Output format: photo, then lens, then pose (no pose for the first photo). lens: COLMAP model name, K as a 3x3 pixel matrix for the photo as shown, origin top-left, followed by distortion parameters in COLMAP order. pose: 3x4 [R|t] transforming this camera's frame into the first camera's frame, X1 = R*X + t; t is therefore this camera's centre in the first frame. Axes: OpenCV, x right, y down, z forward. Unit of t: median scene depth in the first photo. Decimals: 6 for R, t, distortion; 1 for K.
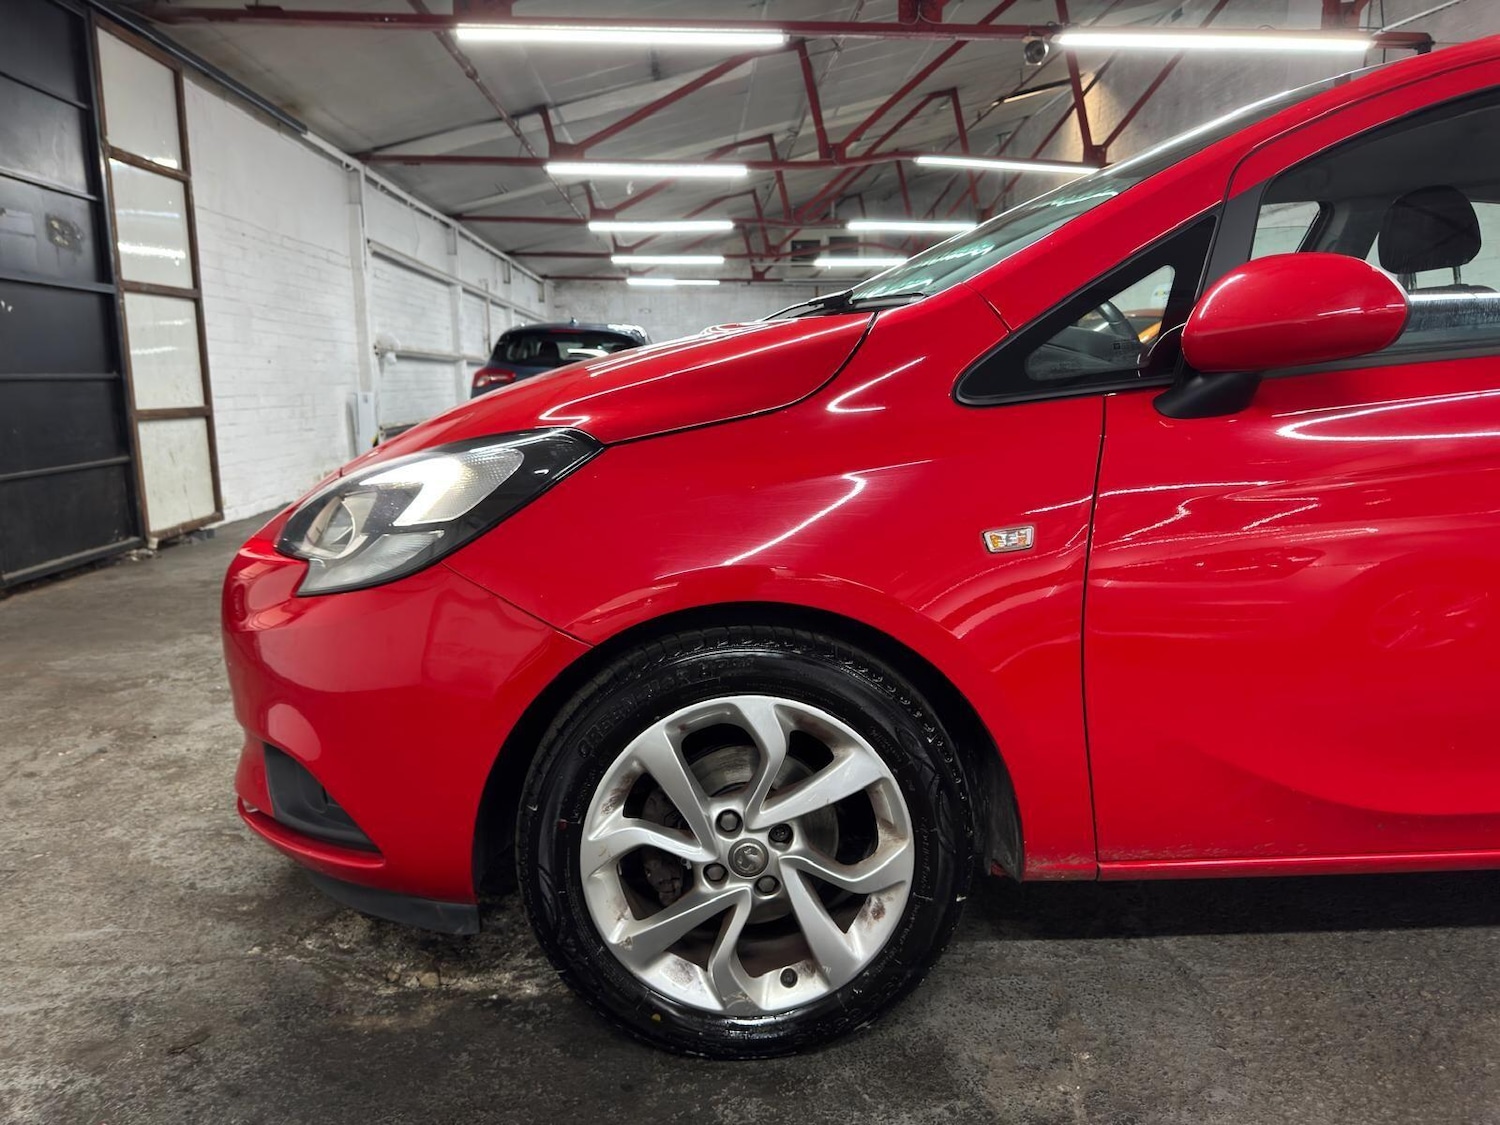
lens RADIAL K [[1066.4, 0, 759.8], [0, 1066.4, 587.9], [0, 0, 1]] dist [0.011433, -0.012645]
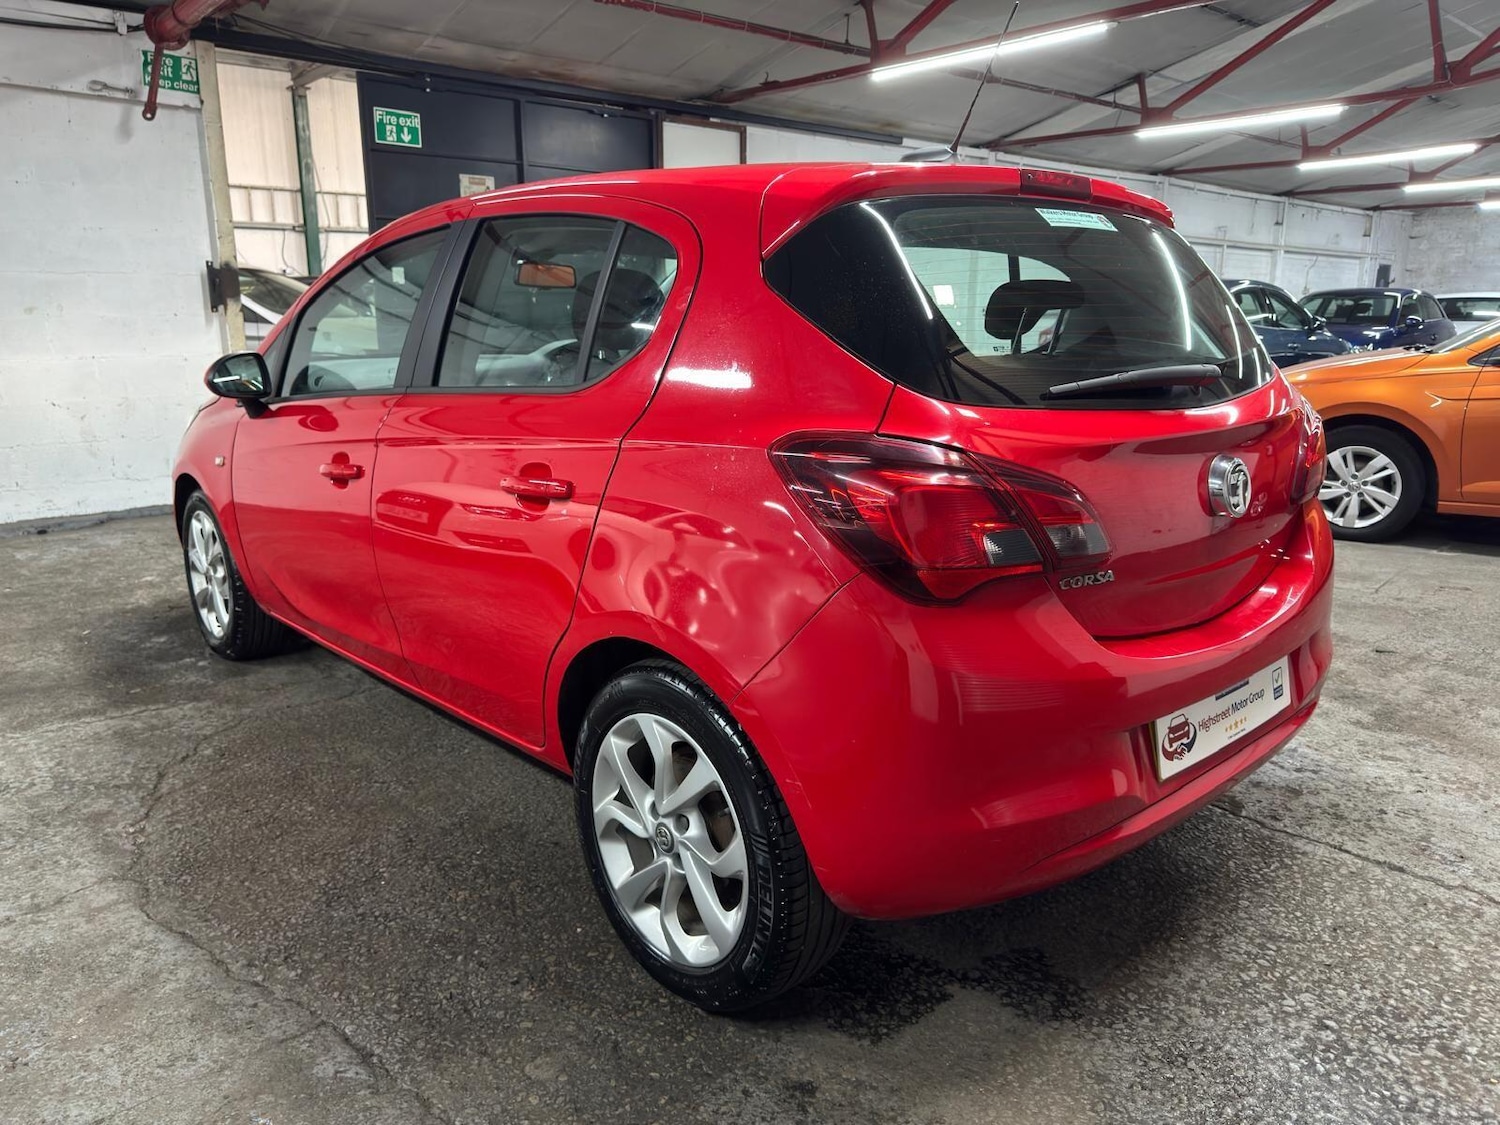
lens RADIAL K [[1066.4, 0, 754.6], [0, 1066.4, 571.4], [0, 0, 1]] dist [0.011433, -0.012645]
pose [[0.636795, 0.181662, -0.749327, 0.665418], [-0.144913, 0.982727, 0.115096, -0.058706], [0.757293, 0.035295, 0.652121, 0.073107]]
